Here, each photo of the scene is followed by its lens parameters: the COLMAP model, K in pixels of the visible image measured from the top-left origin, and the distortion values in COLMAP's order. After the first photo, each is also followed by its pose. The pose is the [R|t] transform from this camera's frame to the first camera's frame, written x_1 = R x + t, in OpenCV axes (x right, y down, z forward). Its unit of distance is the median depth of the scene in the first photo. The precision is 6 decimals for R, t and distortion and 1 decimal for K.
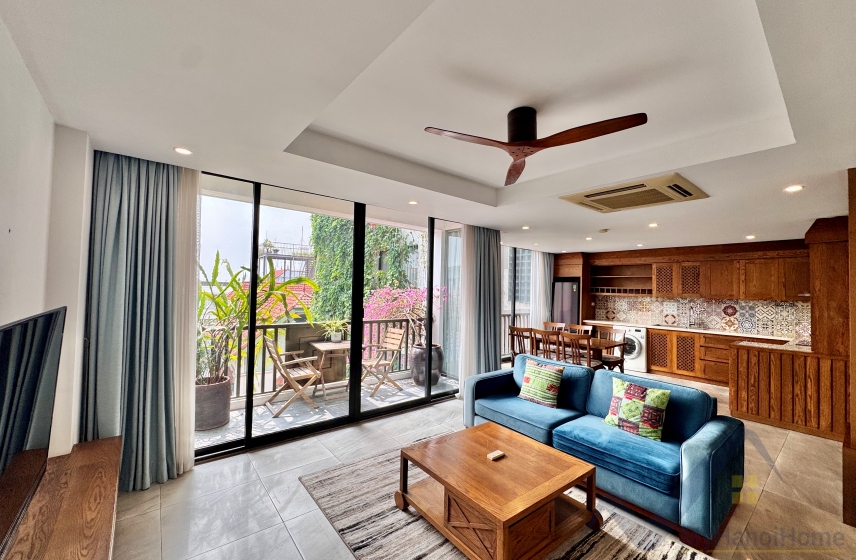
lens RADIAL K [[337.2, 0, 428.0], [0, 337.2, 280.0], [0, 0, 1]] dist [0.001205, 0.000046]
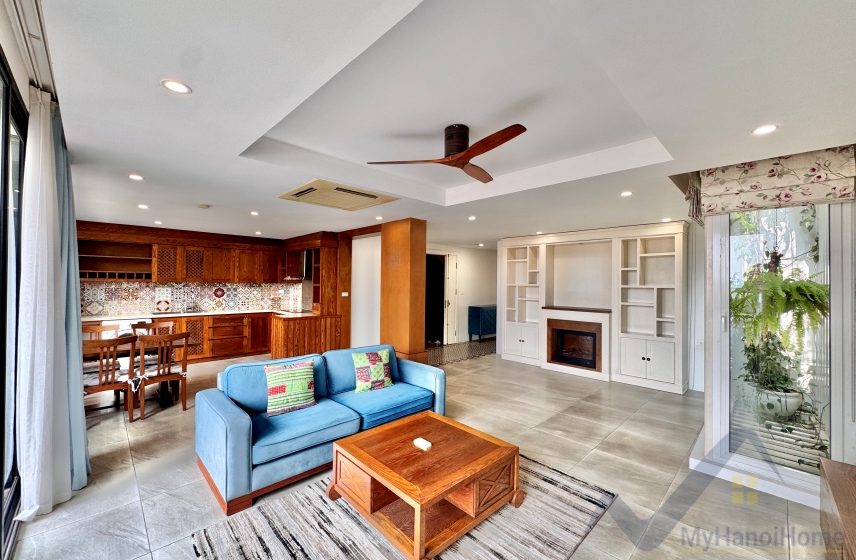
lens RADIAL K [[345.5, 0, 428.0], [0, 345.5, 280.0], [0, 0, 1]] dist [-0.020359, -0.000036]
pose [[-0.093465, -0.019044, 0.995440, -0.315122], [-0.038764, 0.999129, 0.015475, 0.003247], [-0.994868, -0.037141, -0.094122, 0.414099]]
